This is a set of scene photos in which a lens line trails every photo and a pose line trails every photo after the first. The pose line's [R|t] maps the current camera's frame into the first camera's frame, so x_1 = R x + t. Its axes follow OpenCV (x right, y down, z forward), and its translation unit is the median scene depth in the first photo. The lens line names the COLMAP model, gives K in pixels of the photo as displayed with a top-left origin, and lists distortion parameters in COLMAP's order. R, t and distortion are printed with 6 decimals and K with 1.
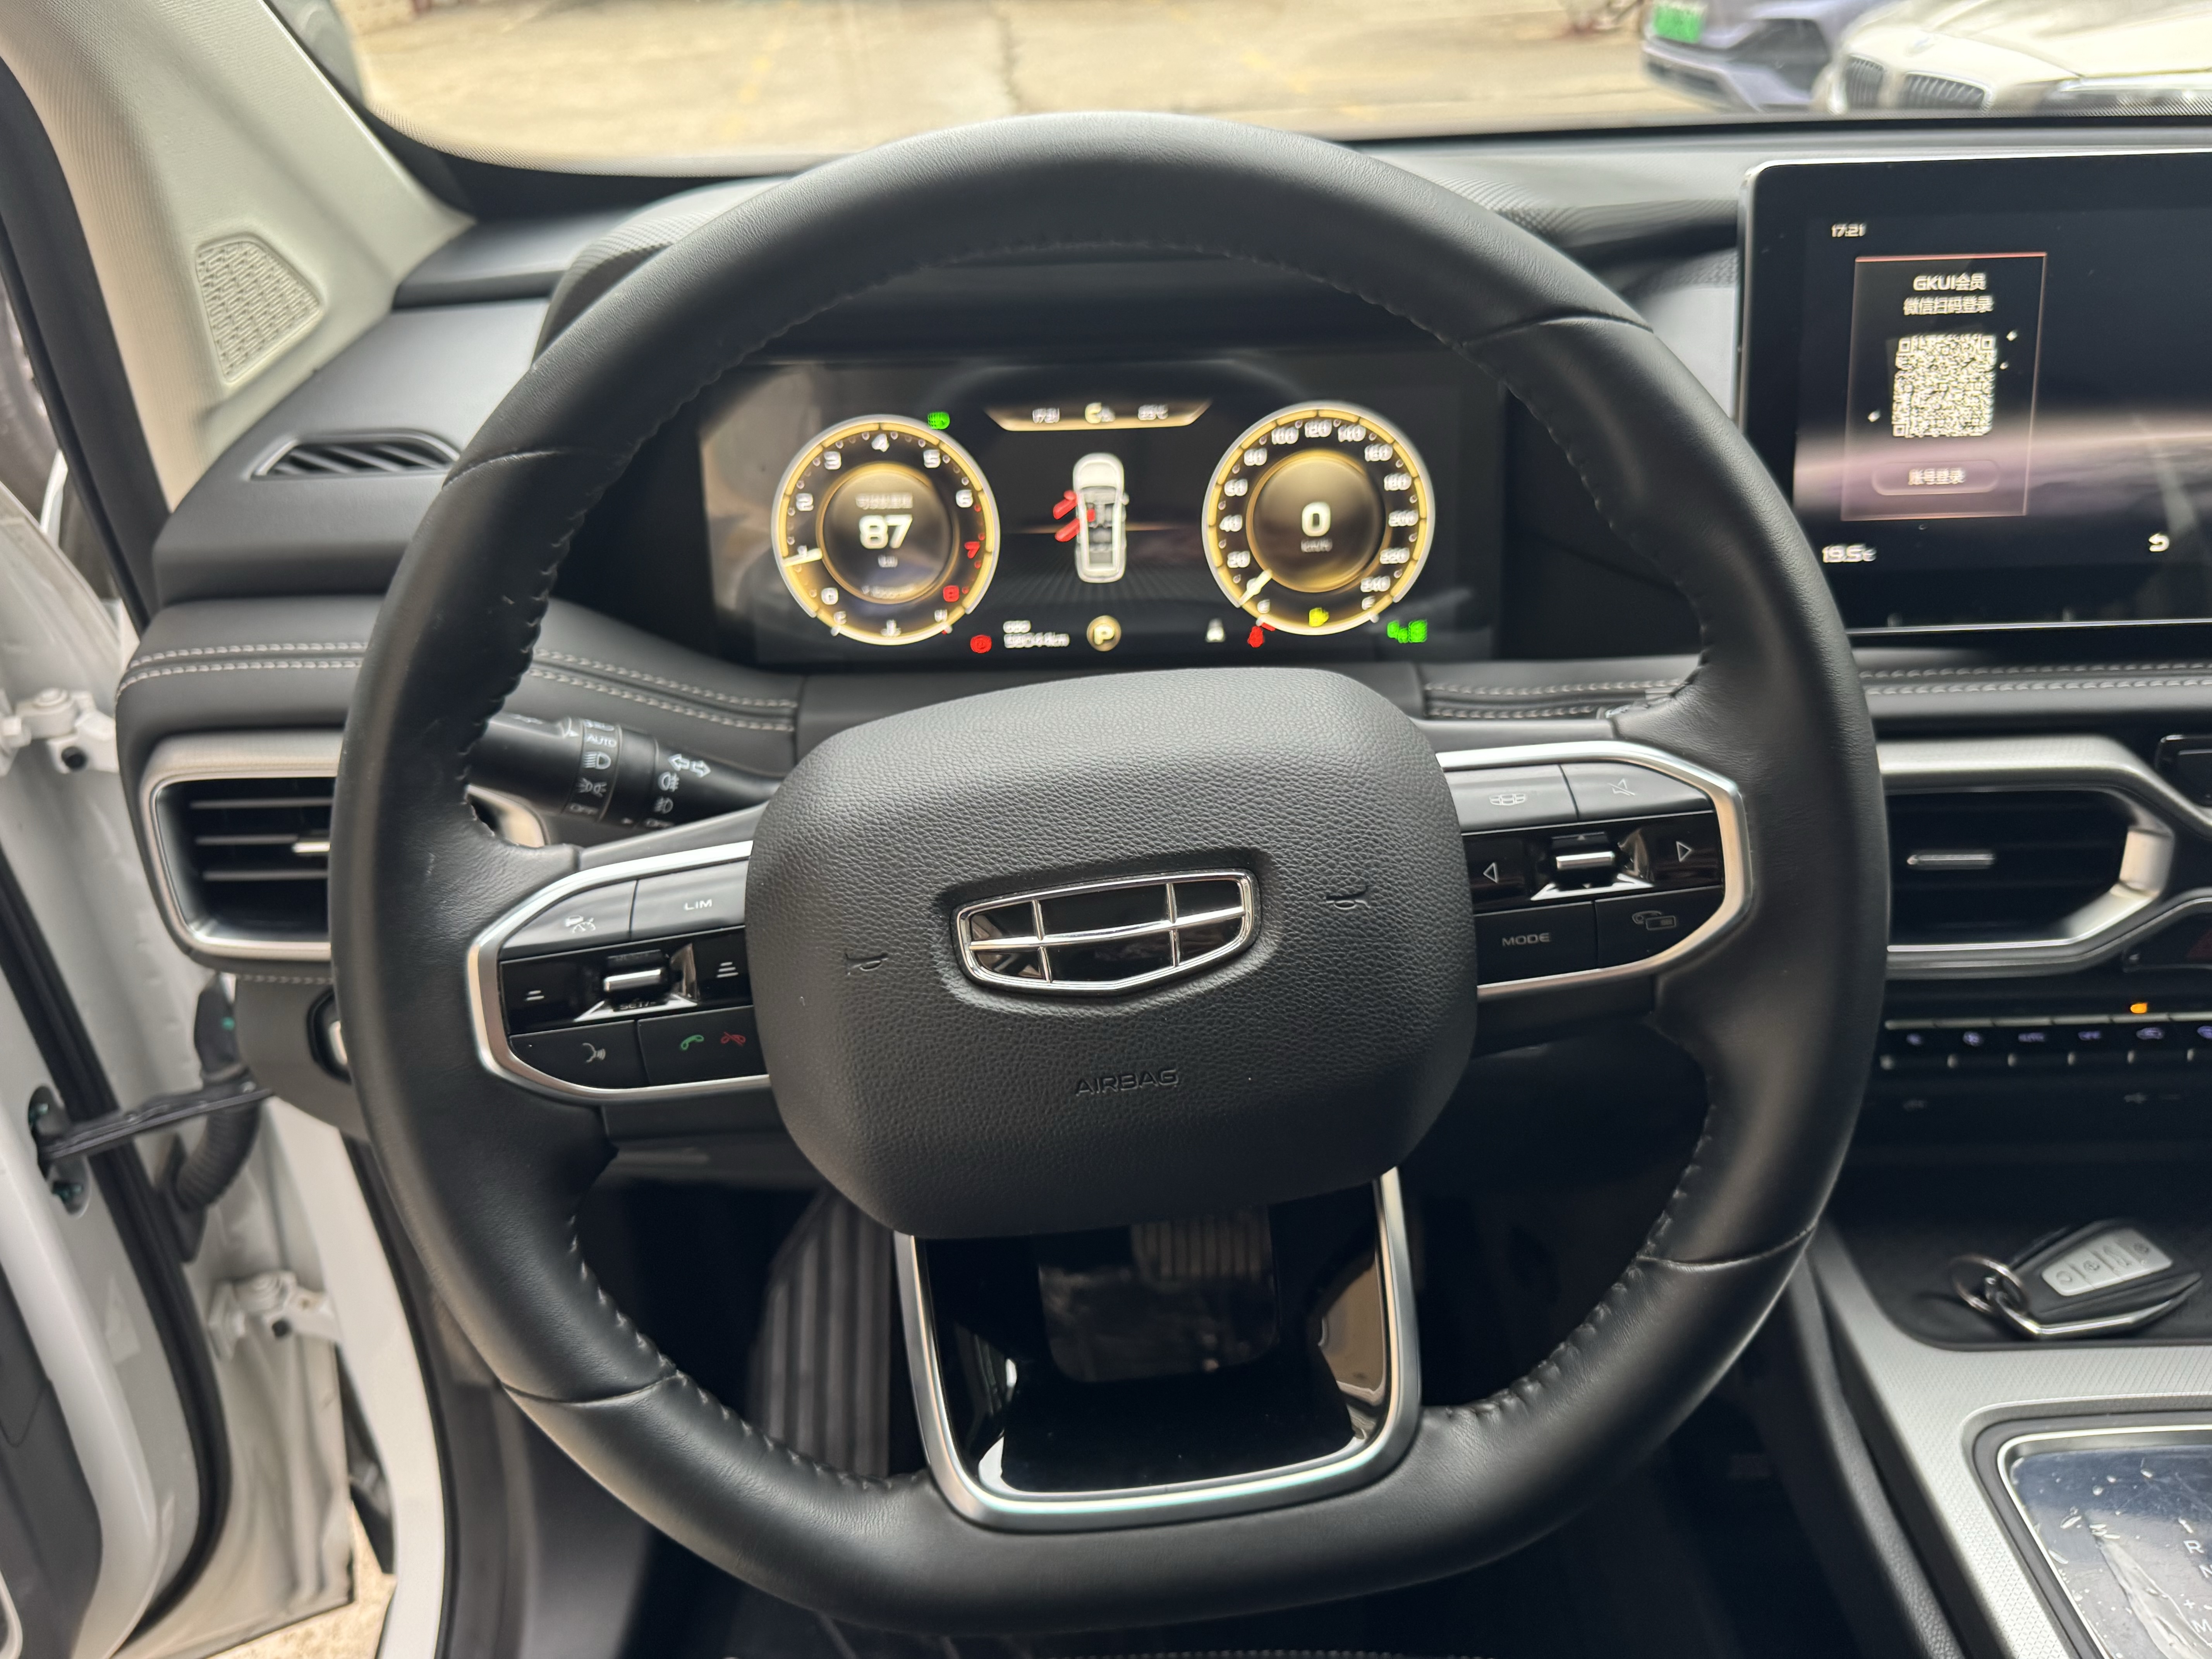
lens RADIAL K [[1566.9, 0, 1074.9], [0, 1566.9, 794.3], [0, 0, 1]] dist [0.023722, -0.030479]
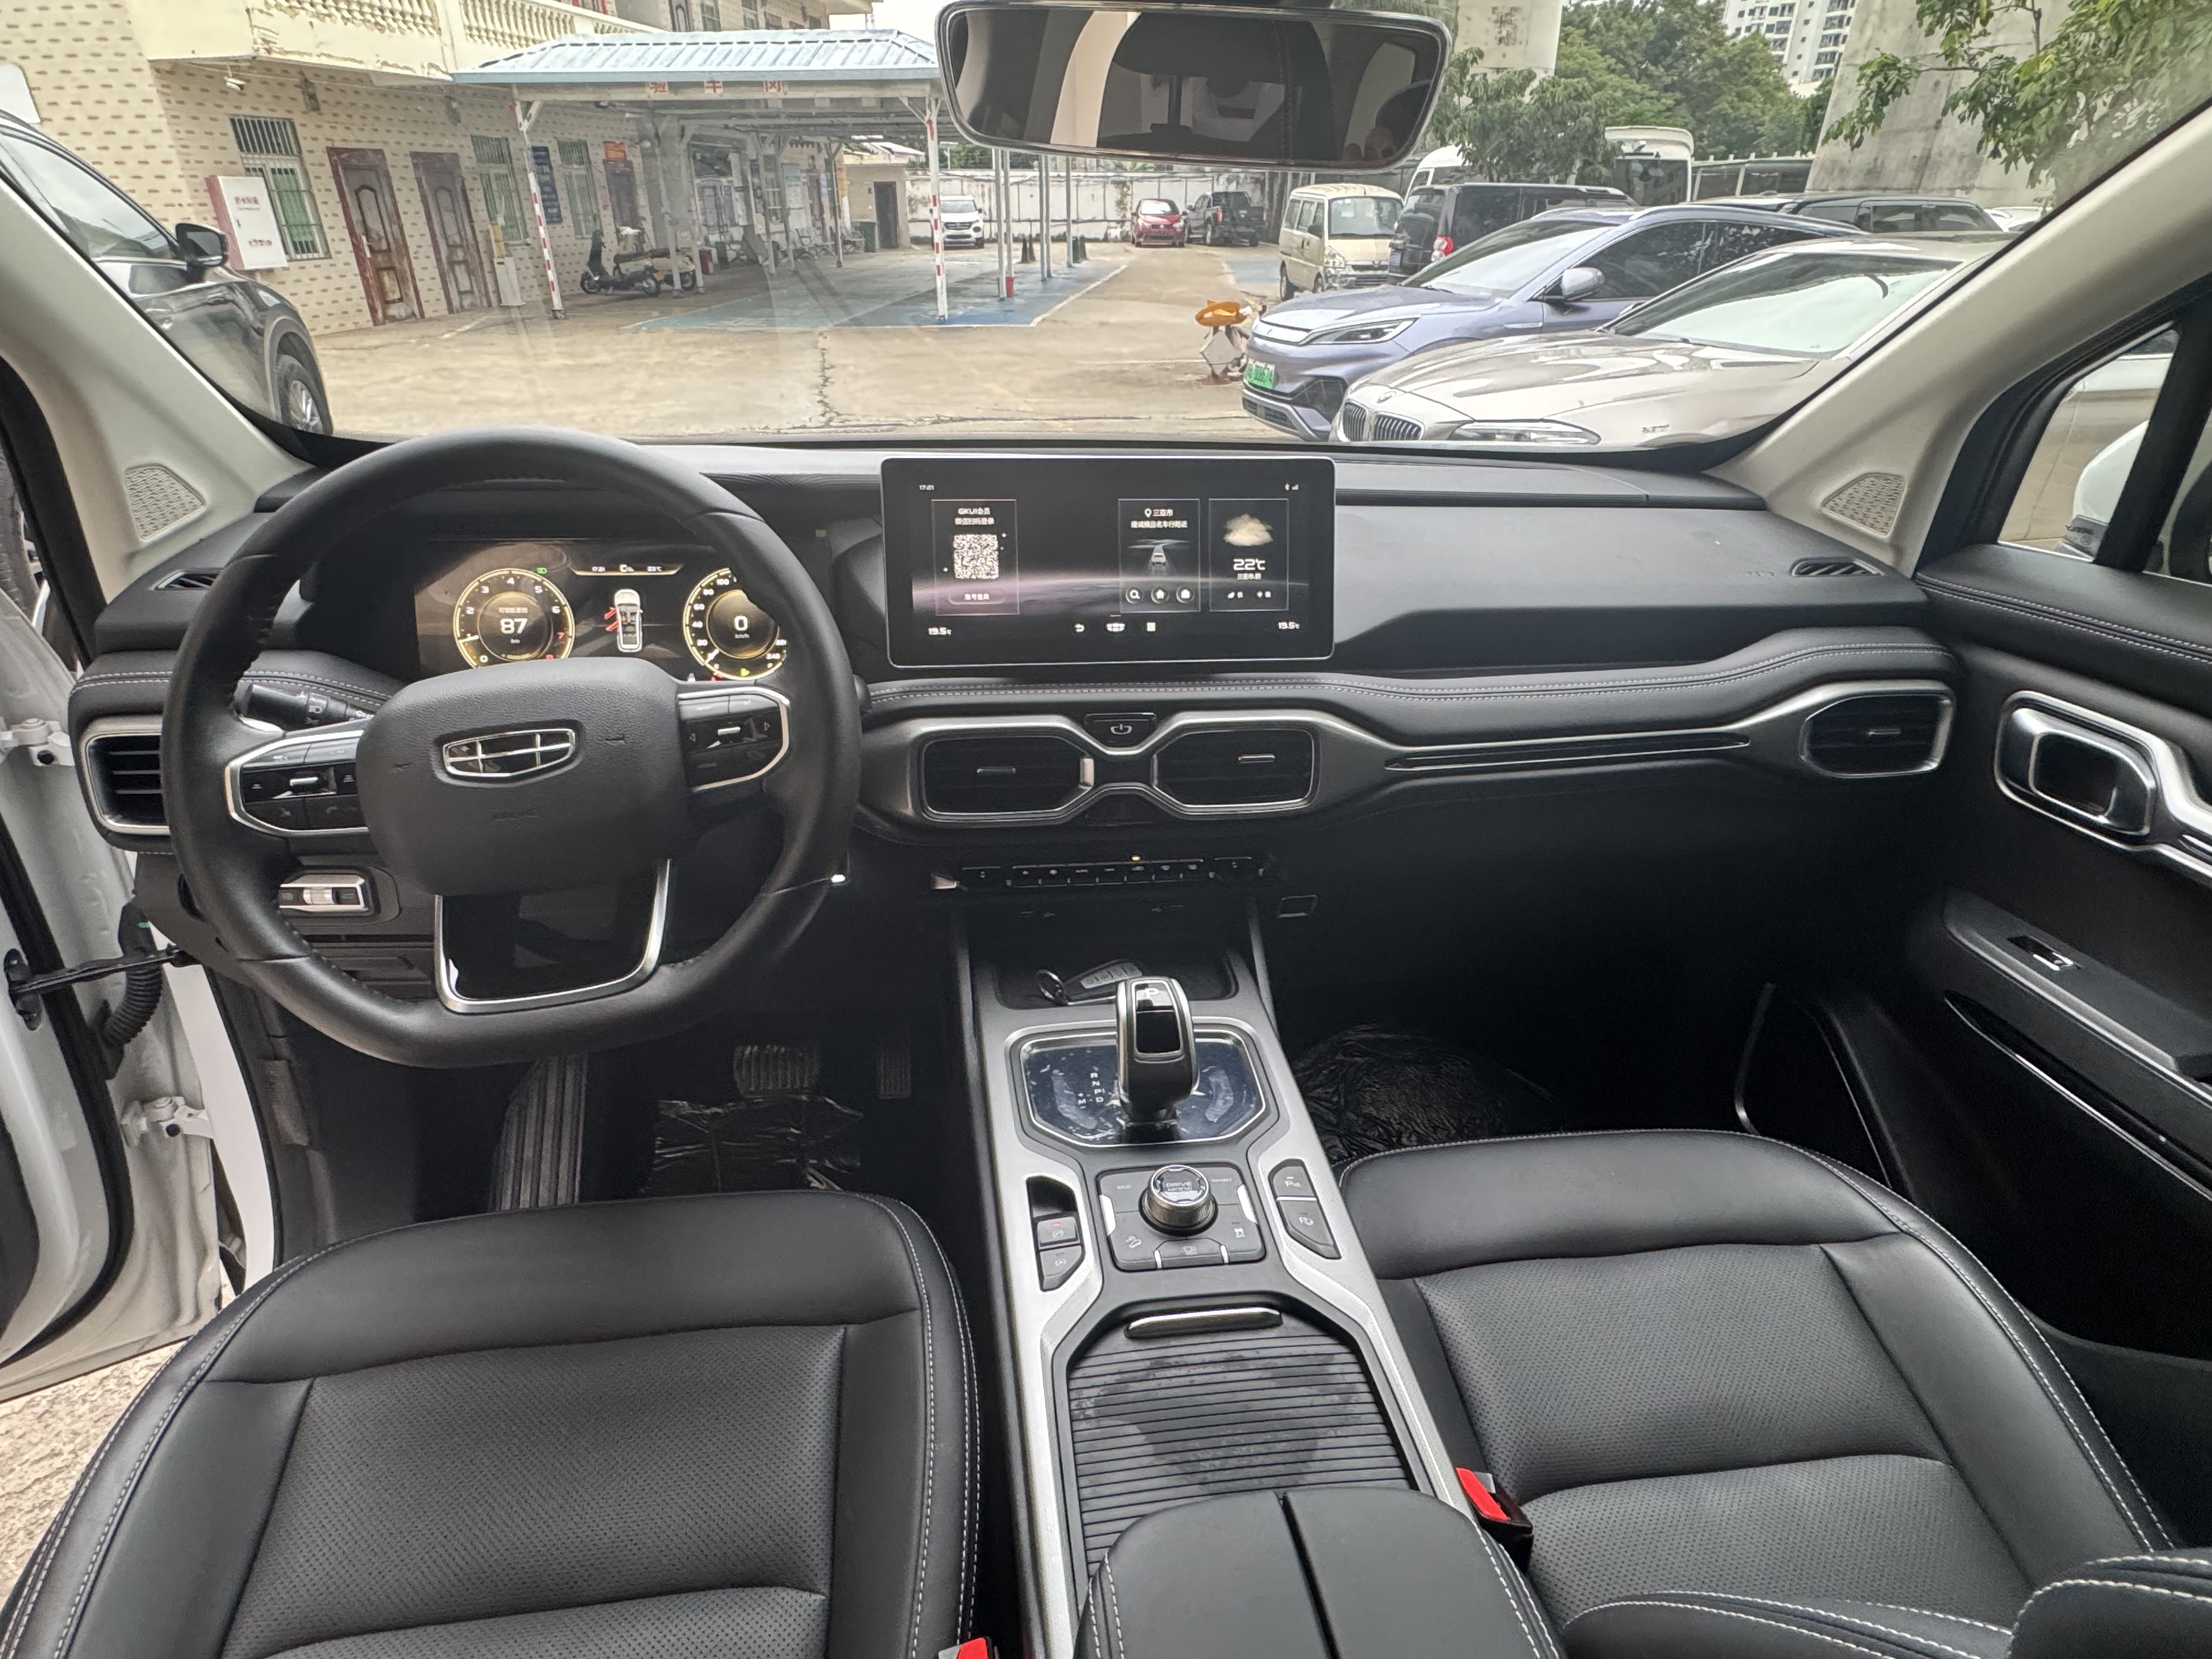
lens RADIAL K [[1191.5, 0, 1087.8], [0, 1191.5, 822.8], [0, 0, 1]] dist [-0.000791, 0.001309]
pose [[0.989762, -0.006230, 0.142594, 0.373413], [0.017989, 0.996525, -0.081323, 0.209964], [-0.141592, 0.083055, 0.986435, -0.539398]]
